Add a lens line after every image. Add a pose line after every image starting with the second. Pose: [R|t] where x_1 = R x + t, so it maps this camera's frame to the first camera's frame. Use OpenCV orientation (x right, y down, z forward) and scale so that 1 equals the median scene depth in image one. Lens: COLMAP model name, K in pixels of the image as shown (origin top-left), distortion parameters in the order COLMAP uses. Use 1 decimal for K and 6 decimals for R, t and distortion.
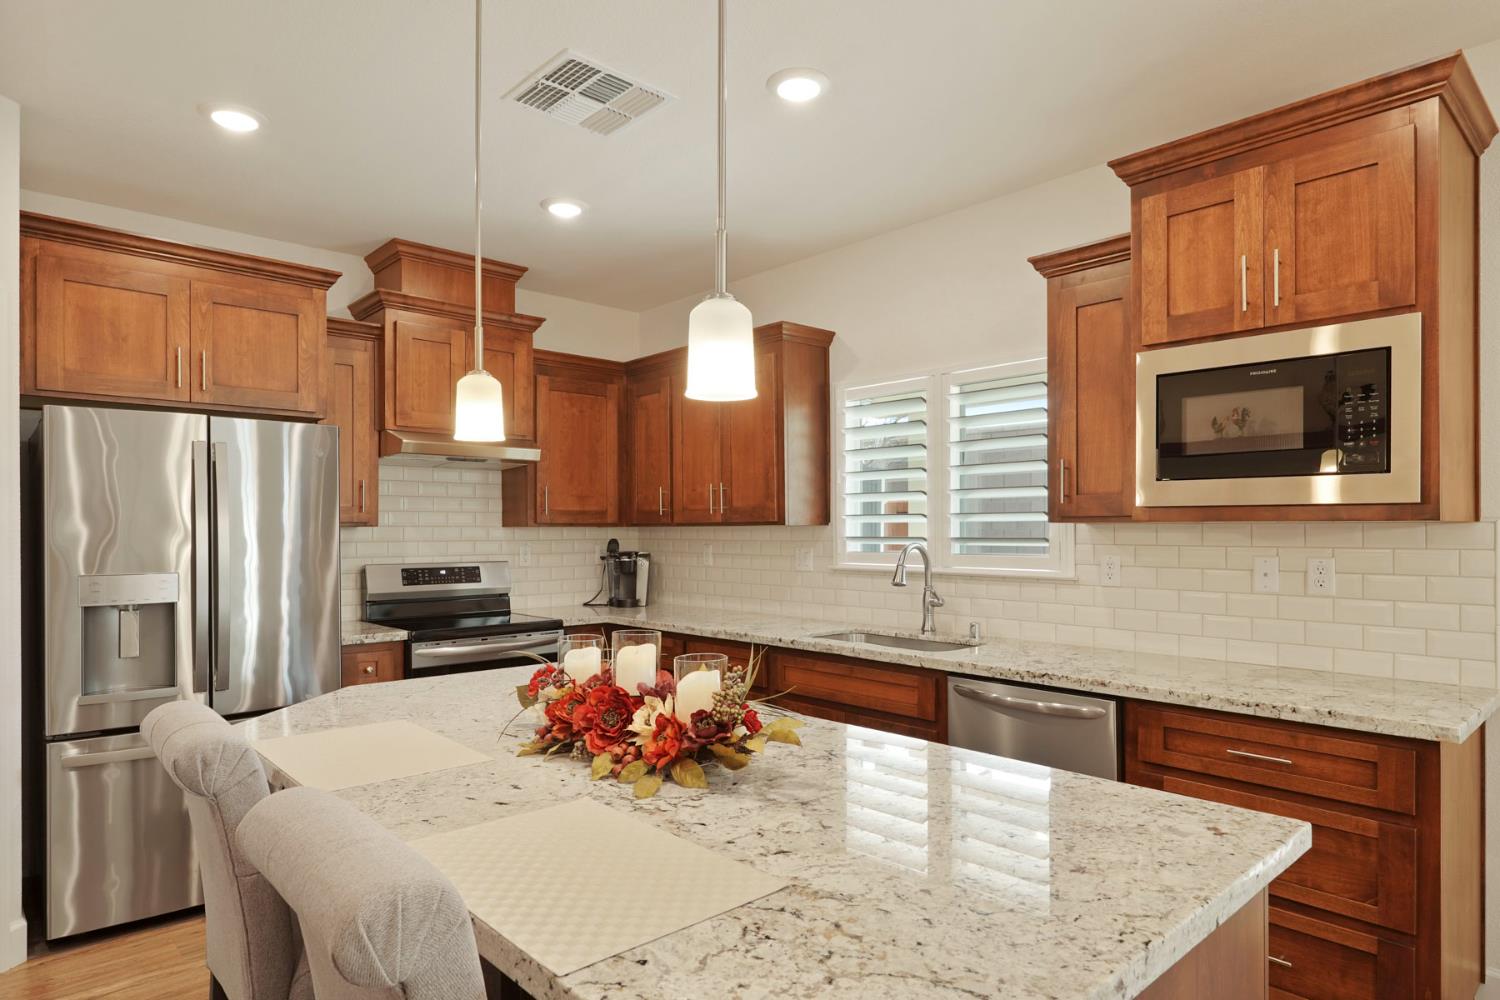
lens RADIAL K [[862.5, 0, 768.2], [0, 862.5, 526.7], [0, 0, 1]] dist [0.006843, 0.001670]
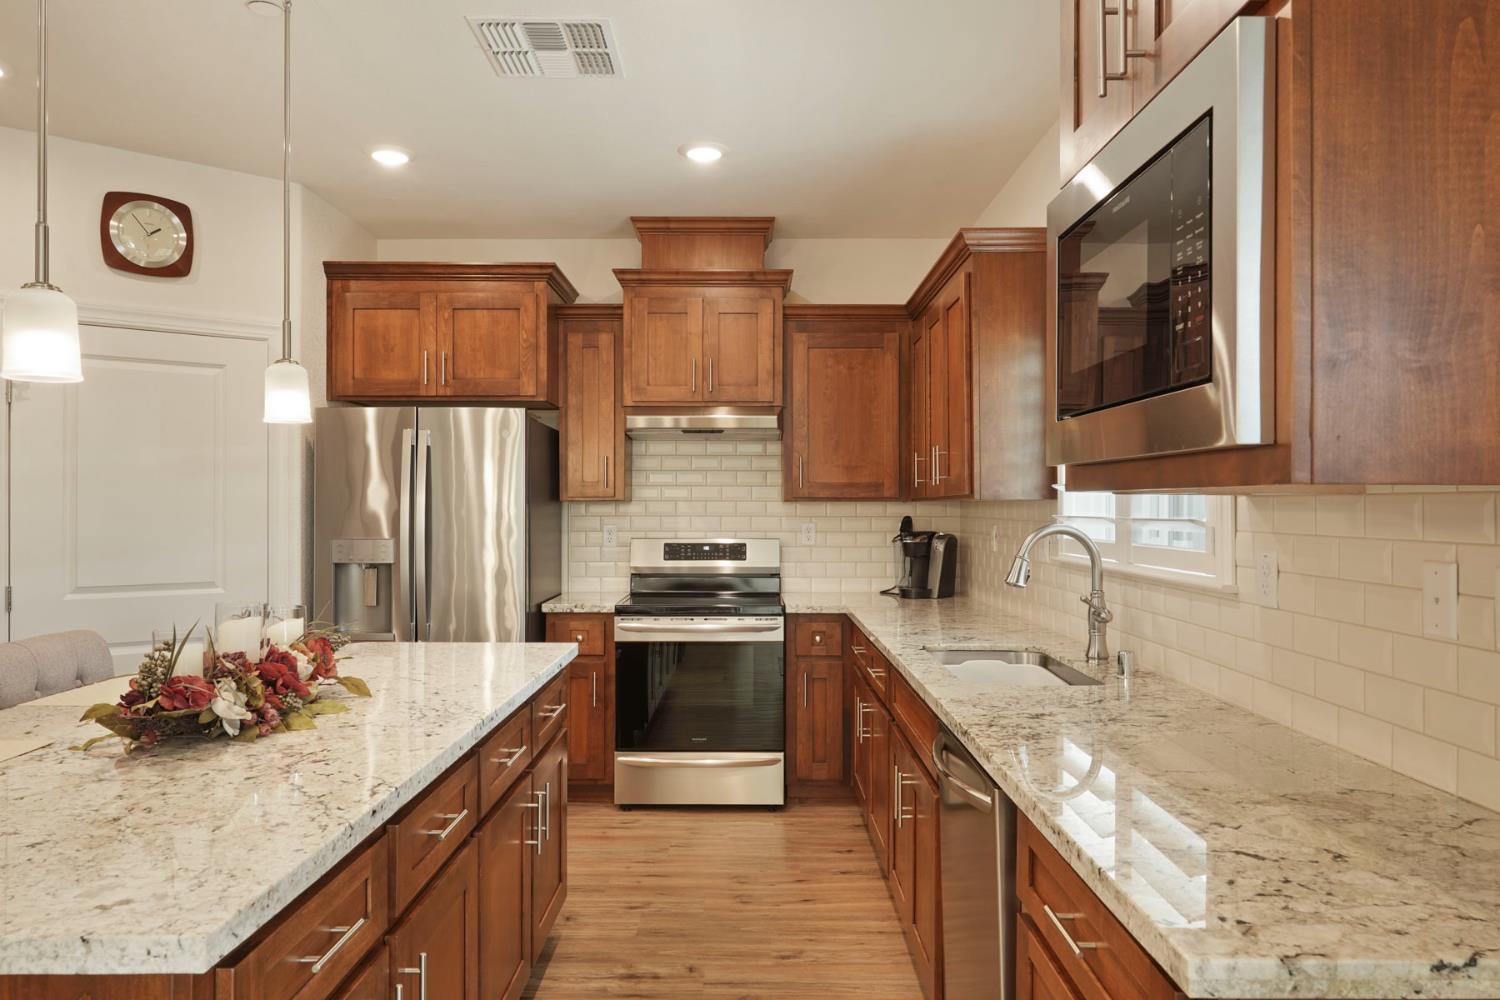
lens RADIAL K [[1006.7, 0, 759.5], [0, 1006.7, 499.3], [0, 0, 1]] dist [0.005185, -0.004546]
pose [[0.735410, -0.000472, -0.677622, 0.443459], [-0.001335, 0.999997, -0.002146, 0.000315], [0.677621, 0.002483, 0.735407, 0.213690]]
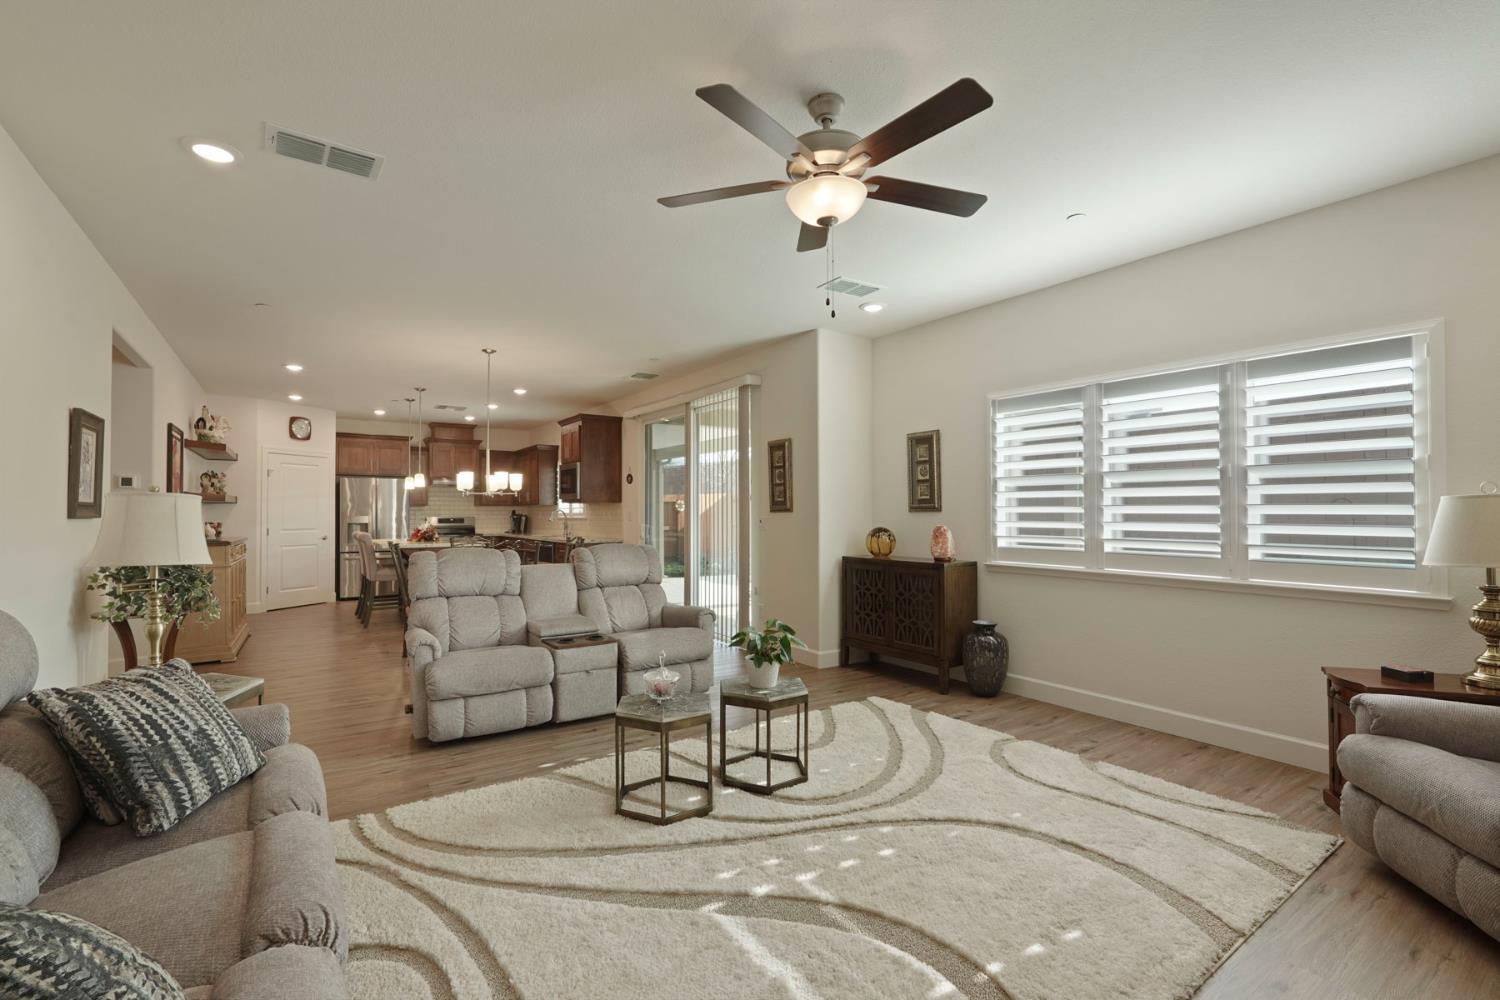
lens RADIAL K [[673.1, 0, 777.2], [0, 673.1, 503.9], [0, 0, 1]] dist [-0.008361, 0.003333]
pose [[0.992048, -0.001909, -0.125843, 1.185916], [0.000077, 0.999894, -0.014564, 0.031175], [0.125858, 0.014439, 0.991943, -1.386937]]
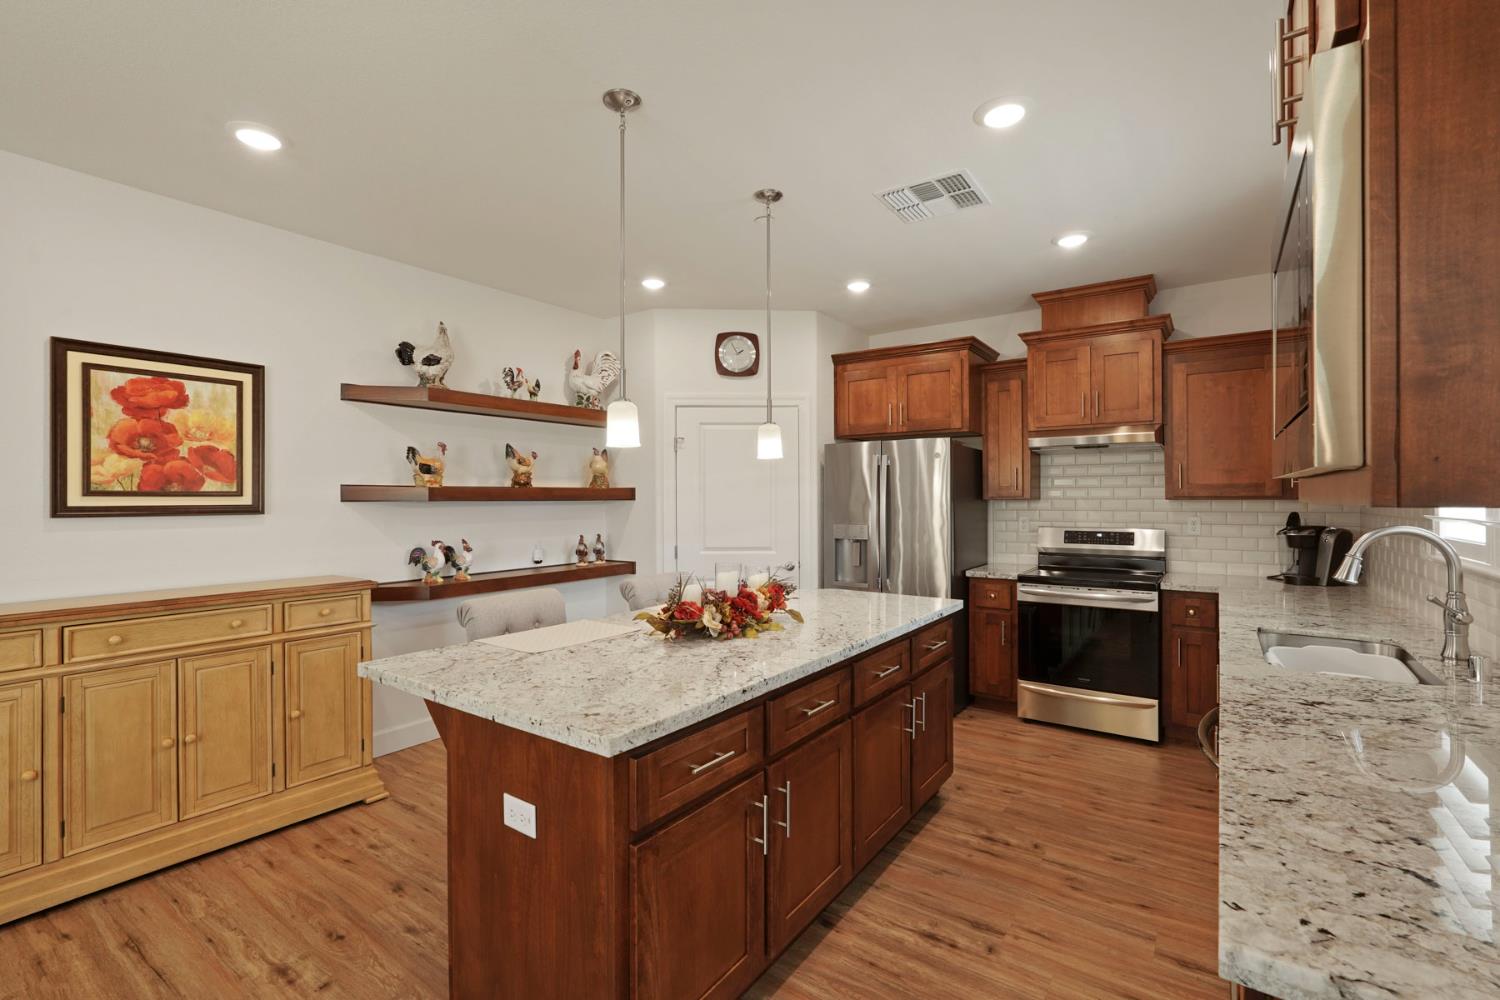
lens RADIAL K [[673.1, 0, 750.2], [0, 673.1, 495.3], [0, 0, 1]] dist [-0.008361, 0.003333]
pose [[0.203699, -0.002094, -0.979031, 0.499841], [0.004742, 0.999988, -0.001152, -0.007493], [0.979022, -0.004408, 0.203707, 0.301074]]
